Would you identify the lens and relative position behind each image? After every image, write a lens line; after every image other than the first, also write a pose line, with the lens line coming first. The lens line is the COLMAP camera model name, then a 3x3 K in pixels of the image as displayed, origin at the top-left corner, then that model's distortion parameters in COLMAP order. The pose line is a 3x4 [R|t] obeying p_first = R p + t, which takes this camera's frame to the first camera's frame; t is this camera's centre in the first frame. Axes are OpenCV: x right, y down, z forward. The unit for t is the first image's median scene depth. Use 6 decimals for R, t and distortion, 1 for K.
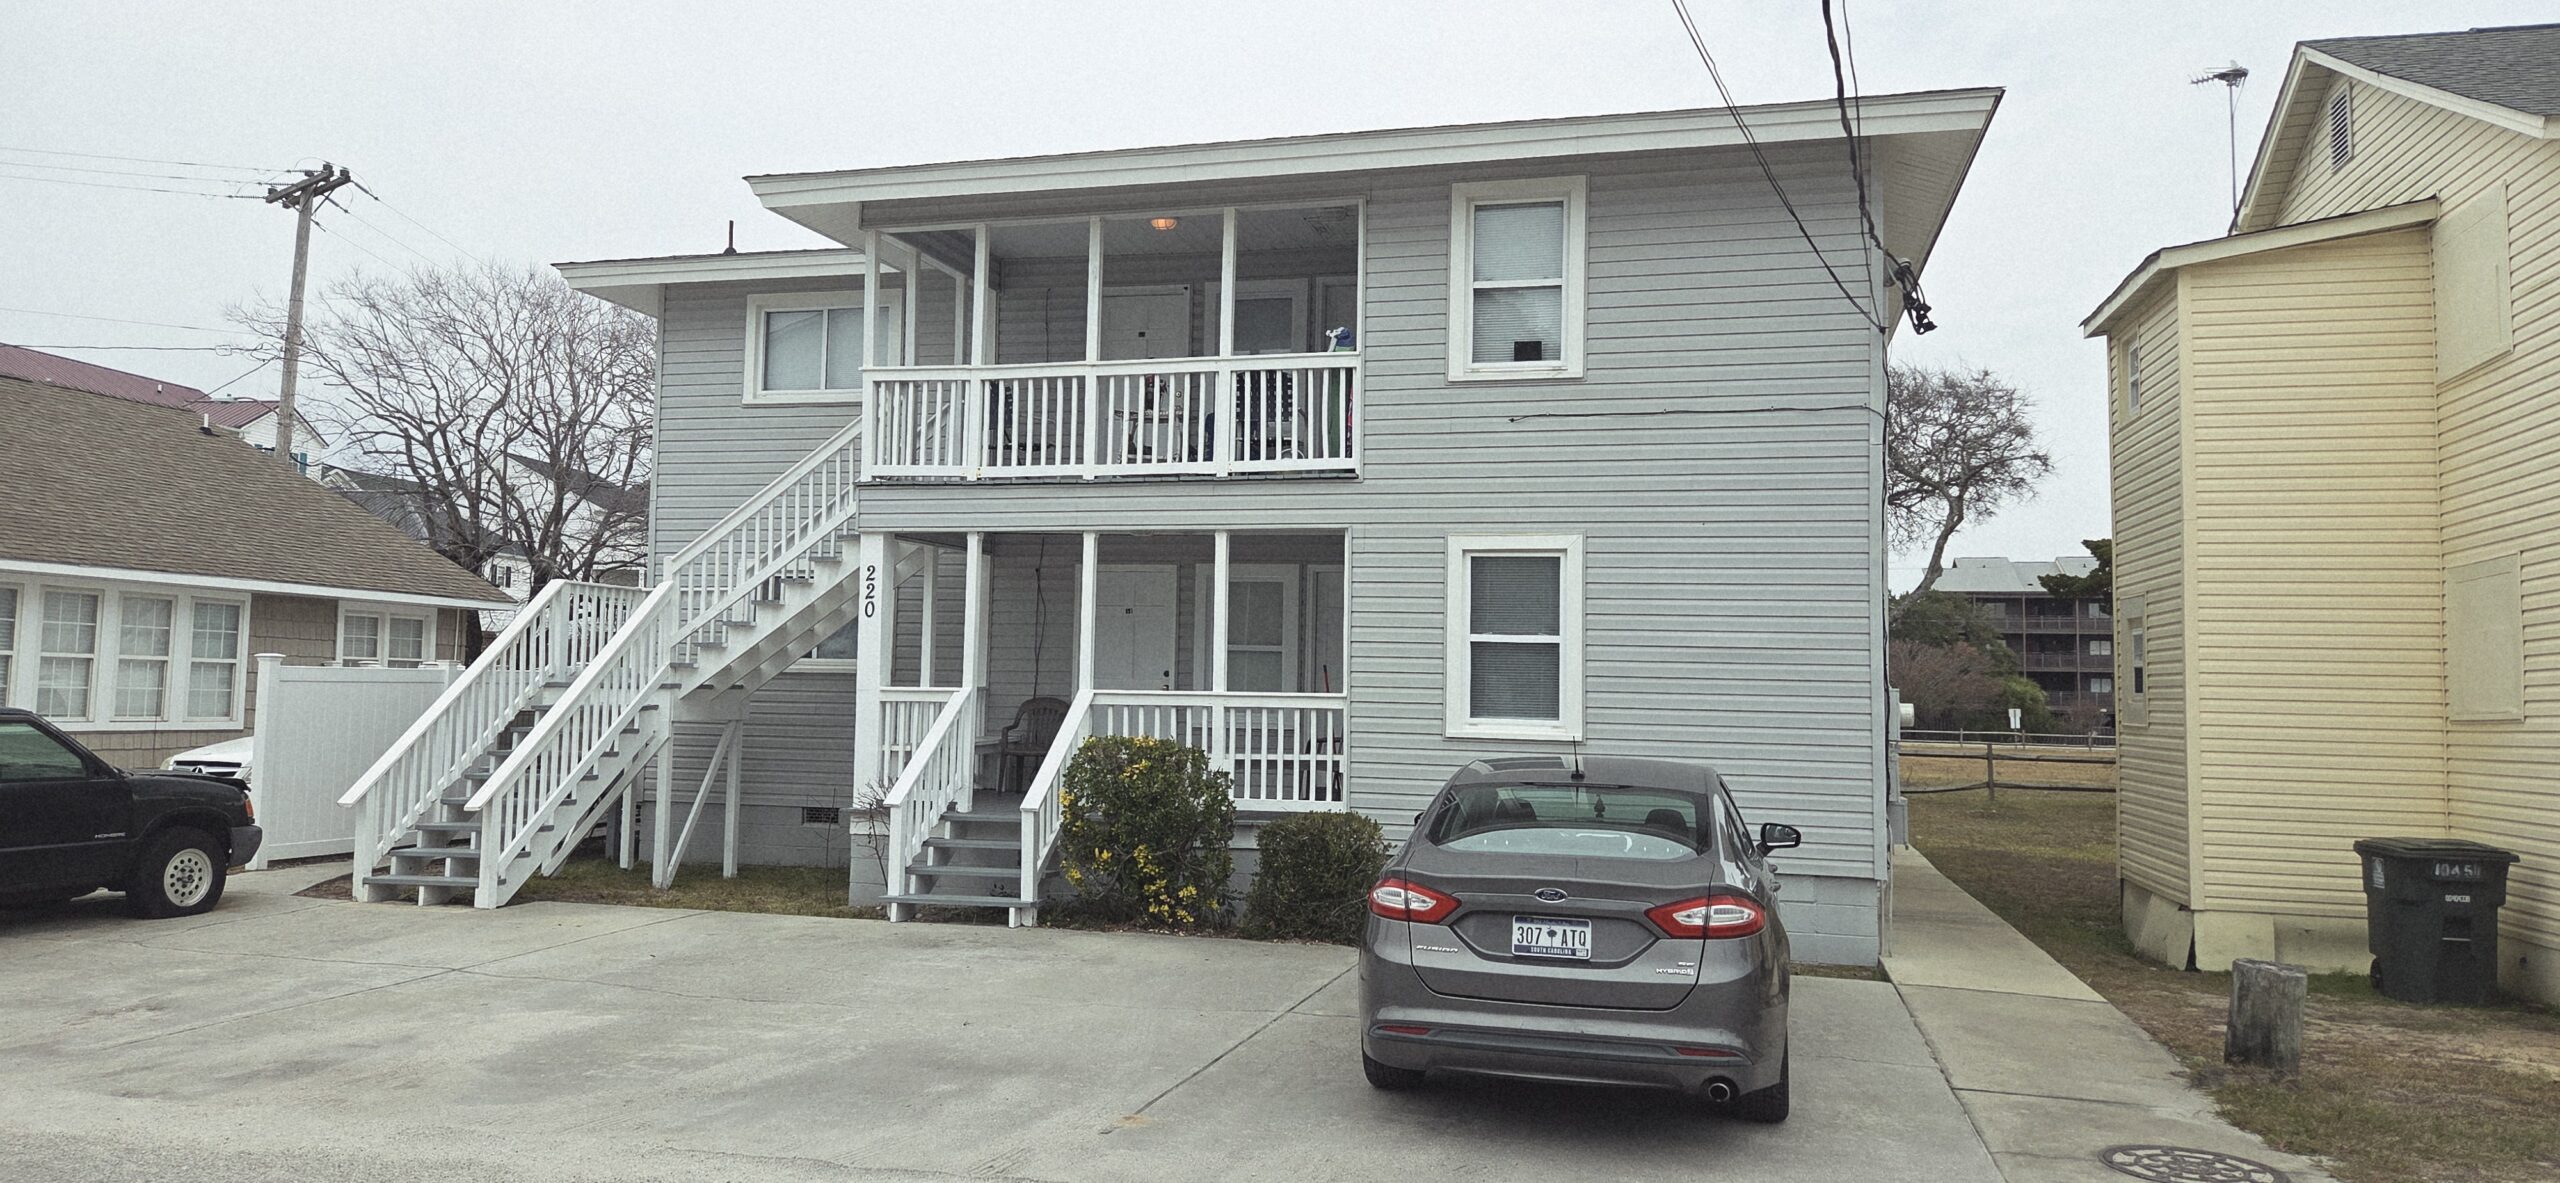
lens RADIAL K [[1709.5, 0, 1246.0], [0, 1709.5, 571.3], [0, 0, 1]] dist [0.077263, -0.063007]
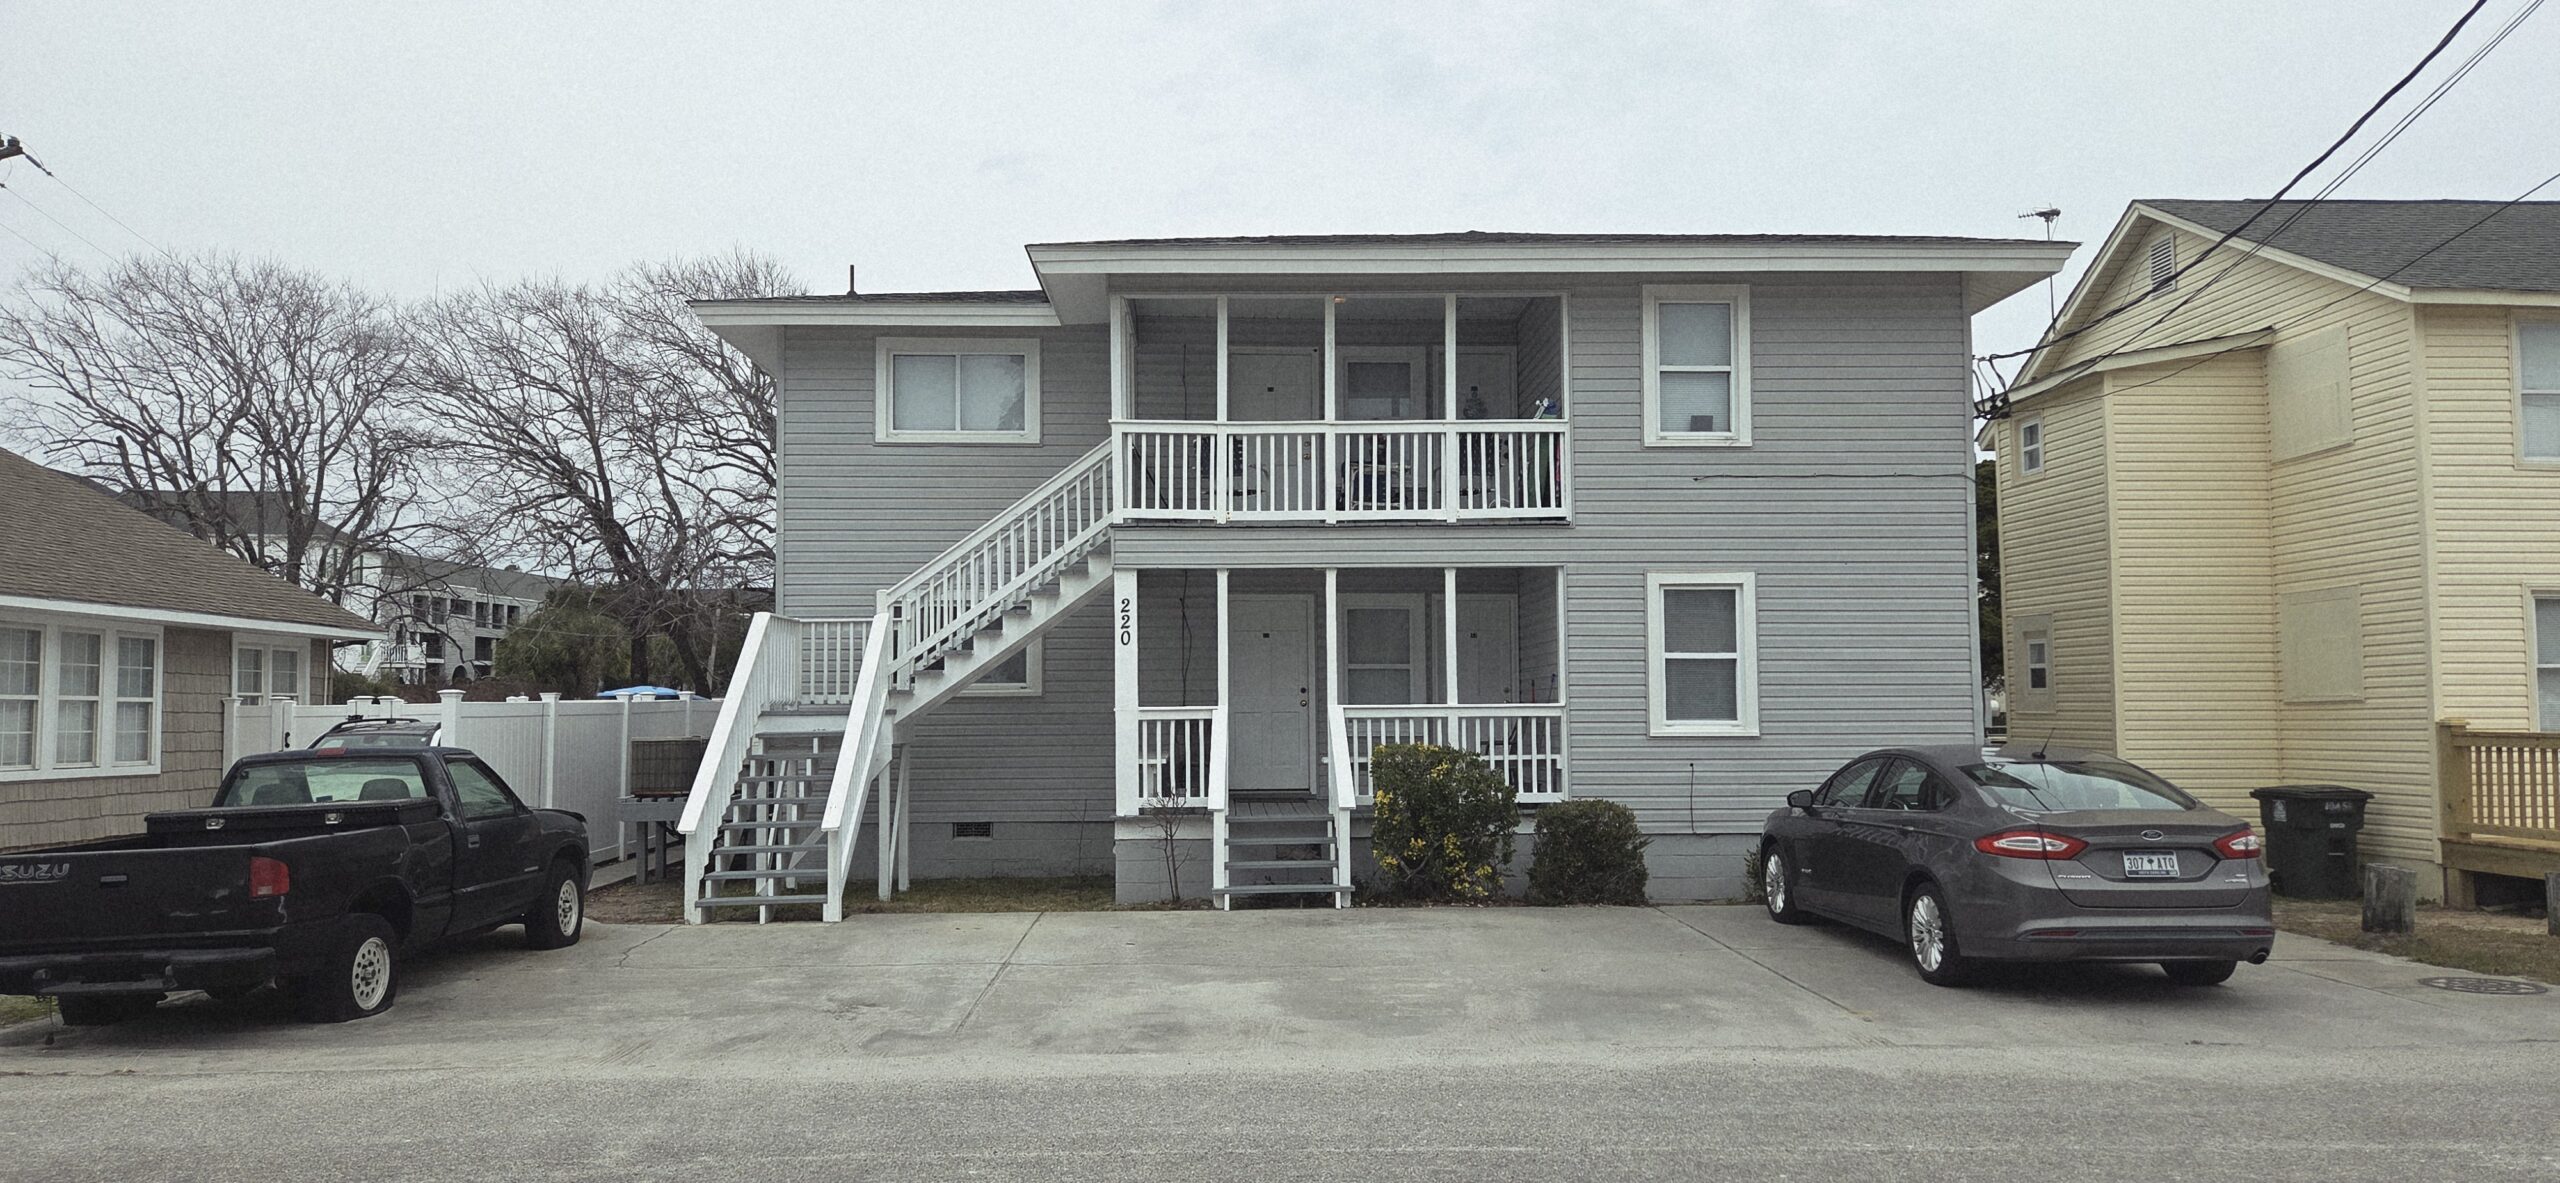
lens RADIAL K [[1713.3, 0, 1272.7], [0, 1713.3, 598.4], [0, 0, 1]] dist [0.073194, -0.061307]
pose [[0.955722, -0.007188, 0.294184, -0.486593], [0.004265, 0.999935, 0.010578, -0.016048], [-0.294241, -0.008854, 0.955690, -0.097223]]
